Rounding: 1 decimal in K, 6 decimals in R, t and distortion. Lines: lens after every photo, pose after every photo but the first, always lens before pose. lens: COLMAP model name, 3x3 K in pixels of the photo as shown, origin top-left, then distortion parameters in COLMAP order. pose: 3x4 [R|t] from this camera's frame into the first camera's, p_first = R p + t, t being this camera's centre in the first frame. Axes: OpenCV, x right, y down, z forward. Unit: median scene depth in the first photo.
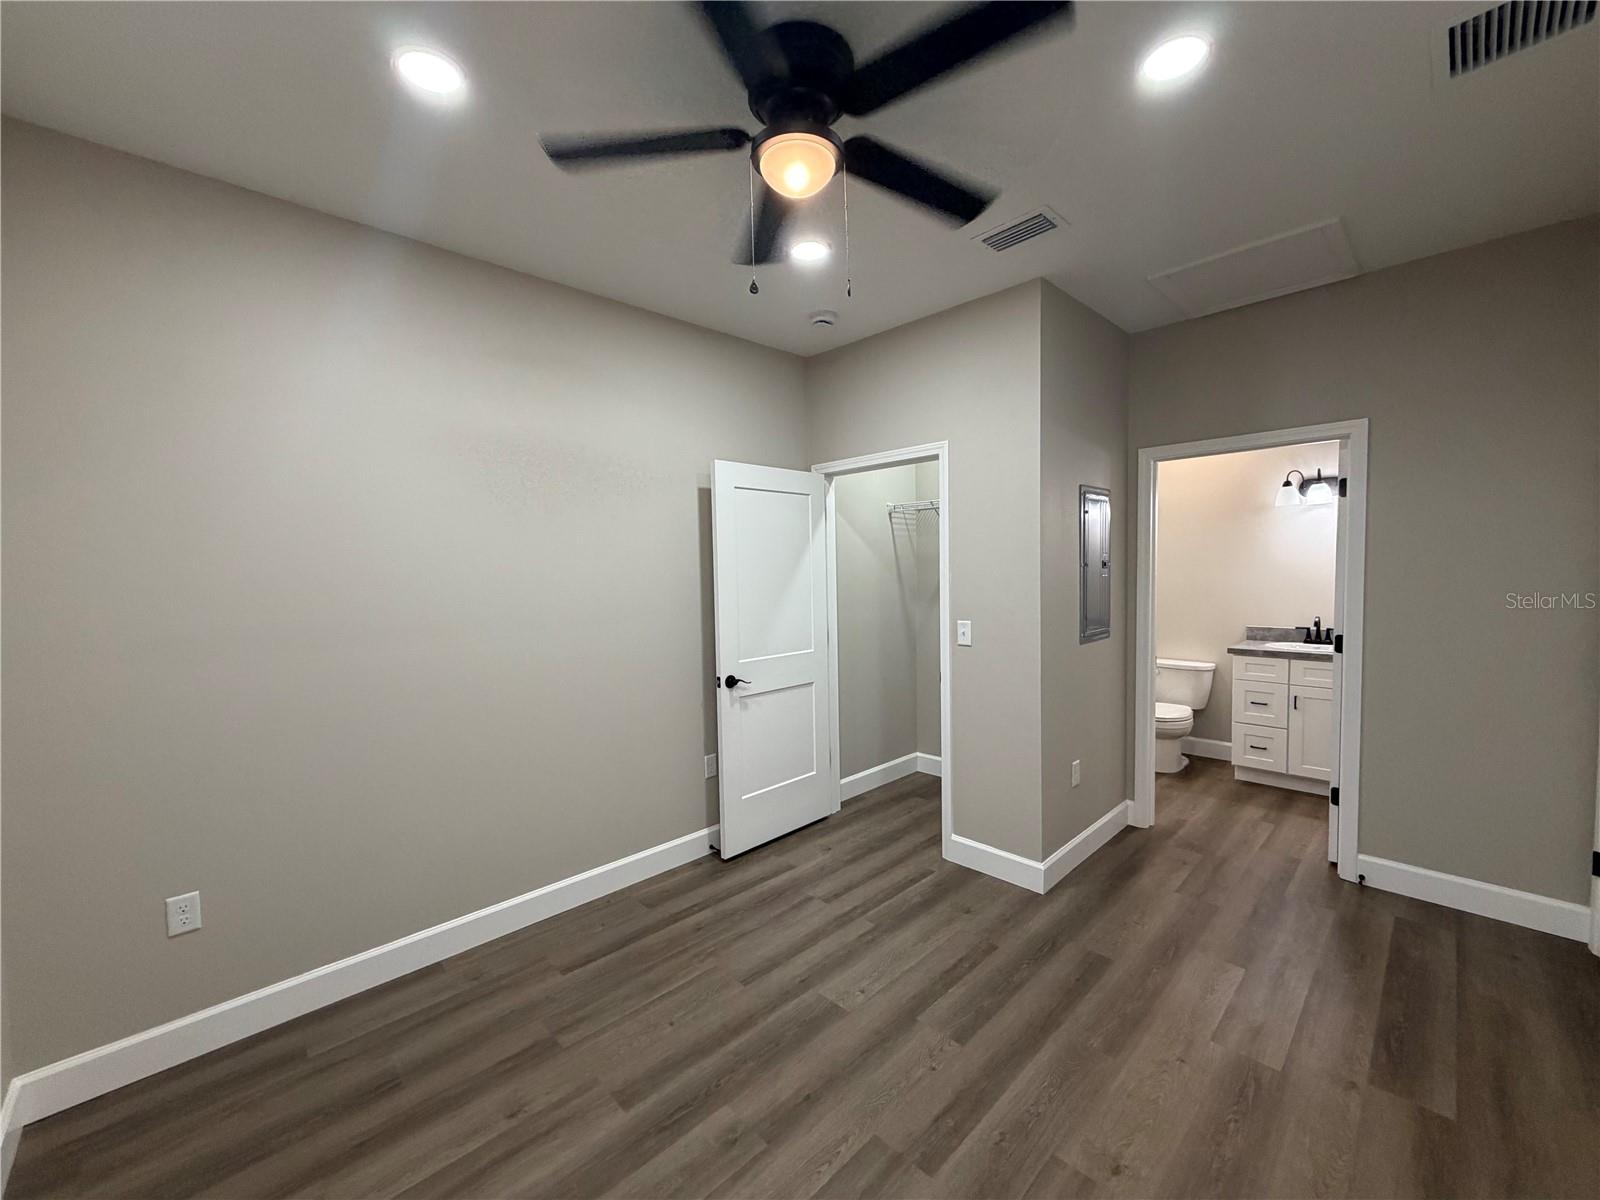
lens RADIAL K [[636.6, 0, 794.4], [0, 636.6, 599.3], [0, 0, 1]] dist [0.000712, 0.000352]
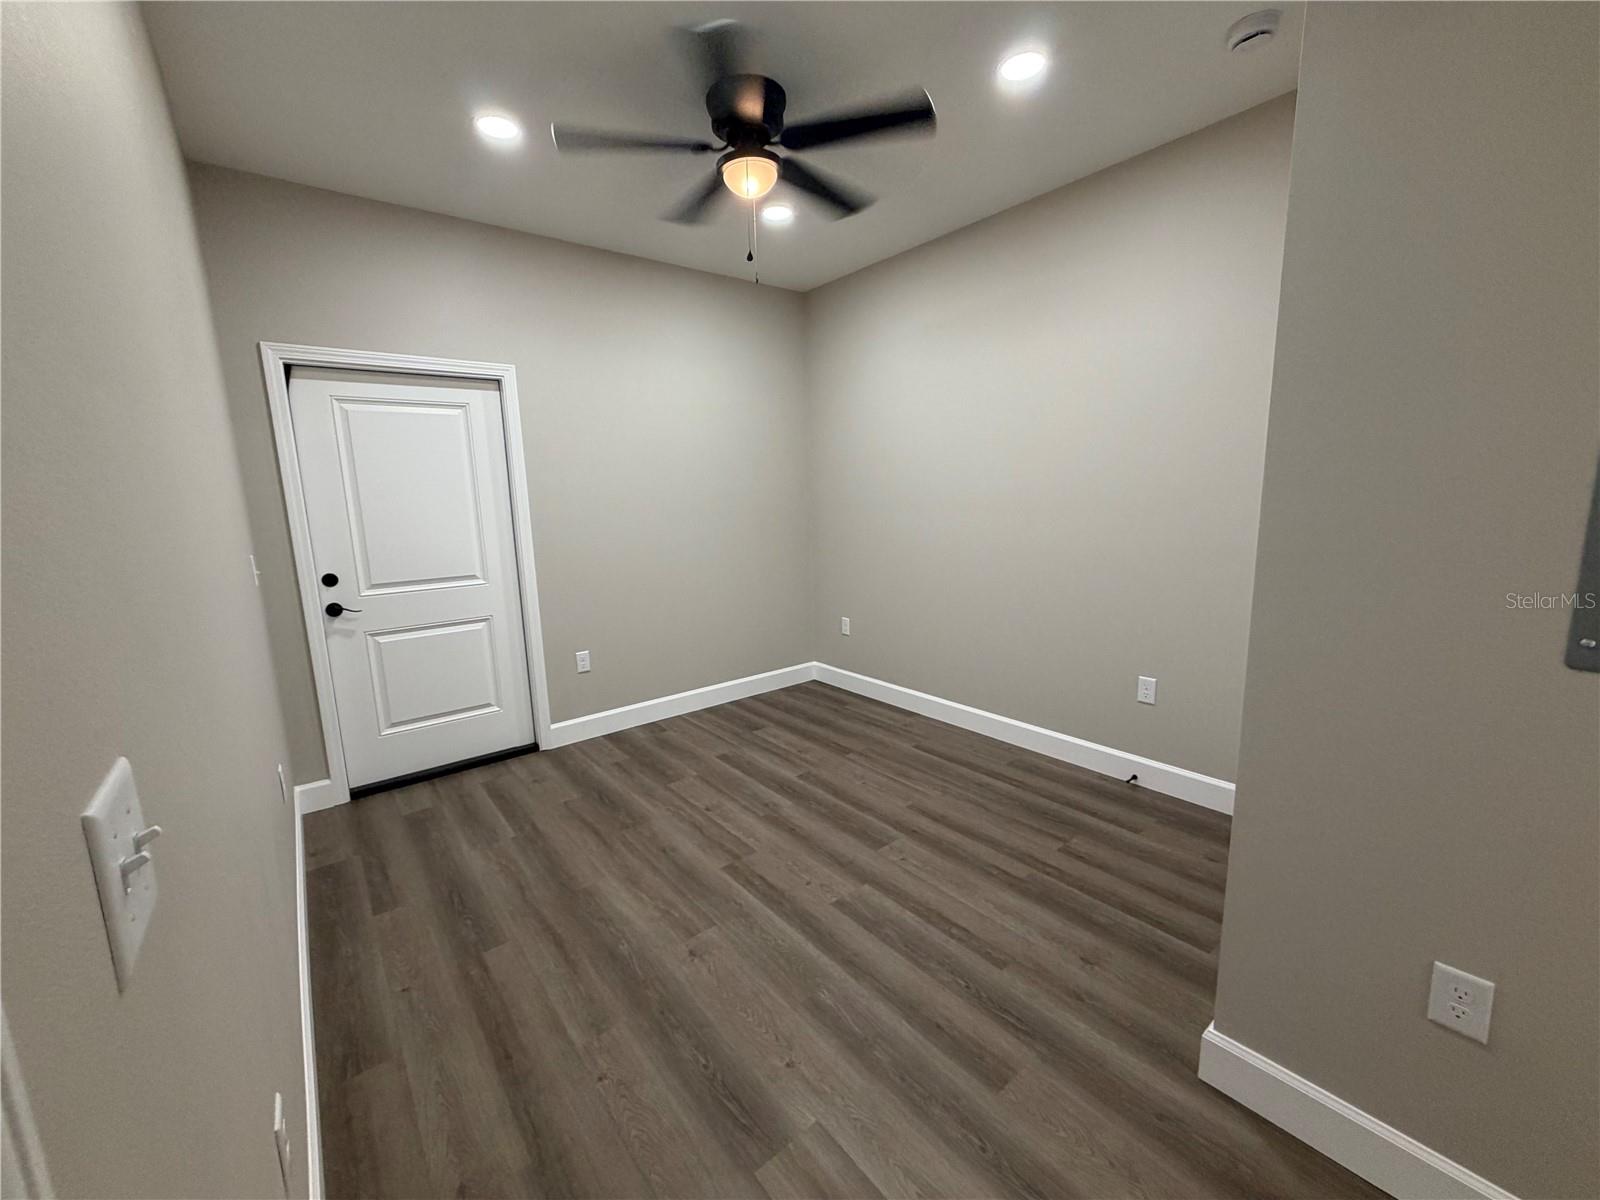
lens RADIAL K [[636.6, 0, 794.4], [0, 636.6, 599.3], [0, 0, 1]] dist [0.000712, 0.000352]
pose [[-0.093109, 0.187073, -0.977923, 1.114016], [-0.016743, 0.981757, 0.189401, -0.021917], [0.995515, 0.034008, -0.088279, 0.905303]]
